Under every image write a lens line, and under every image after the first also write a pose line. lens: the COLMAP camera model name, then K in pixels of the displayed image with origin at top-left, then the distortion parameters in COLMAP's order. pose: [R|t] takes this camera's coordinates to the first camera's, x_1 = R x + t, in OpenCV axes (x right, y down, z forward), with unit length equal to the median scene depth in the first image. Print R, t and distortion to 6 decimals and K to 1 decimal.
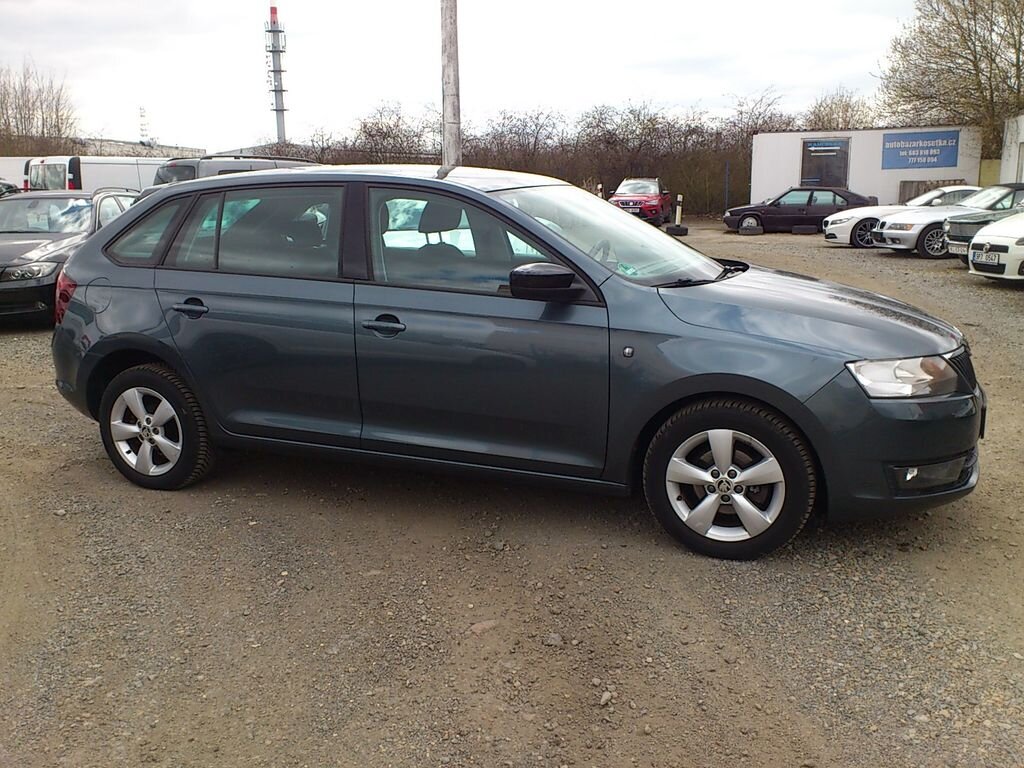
lens RADIAL K [[927.7, 0, 518.0], [0, 927.7, 385.2], [0, 0, 1]] dist [-0.003013, 0.000000]
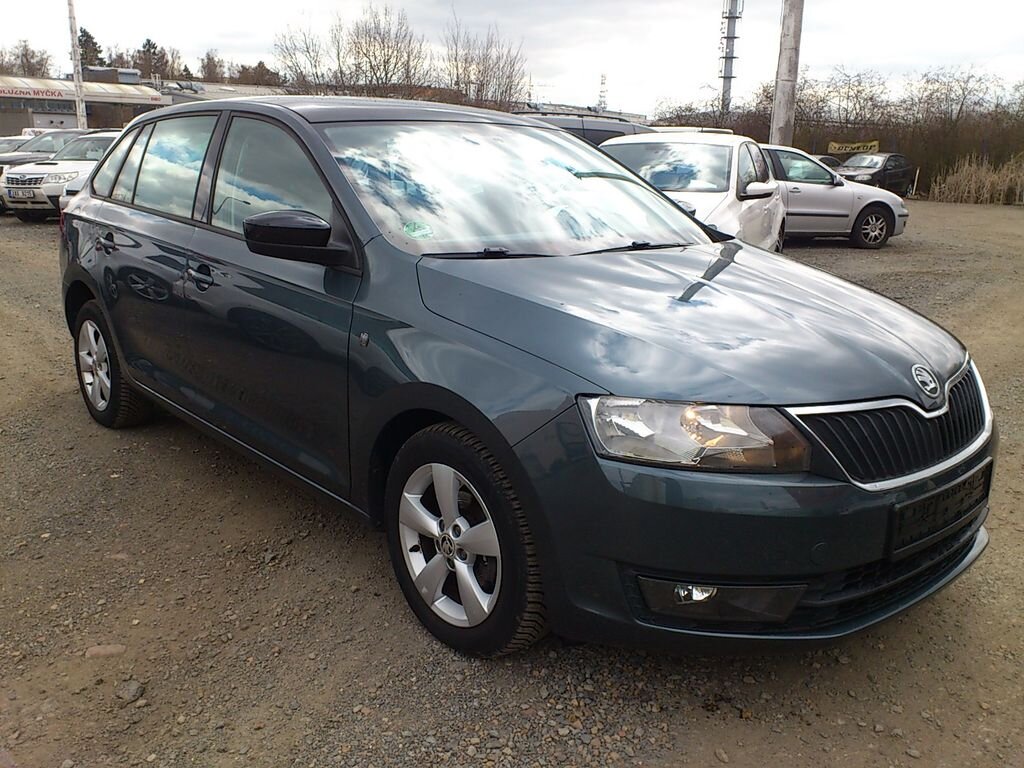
lens RADIAL K [[927.7, 0, 509.9], [0, 927.7, 380.4], [0, 0, 1]] dist [-0.003013, 0.000000]
pose [[0.893253, 0.138852, -0.427574, 0.528546], [-0.127164, 0.990303, 0.055933, -0.058077], [0.431194, 0.004410, 0.902248, 0.373680]]
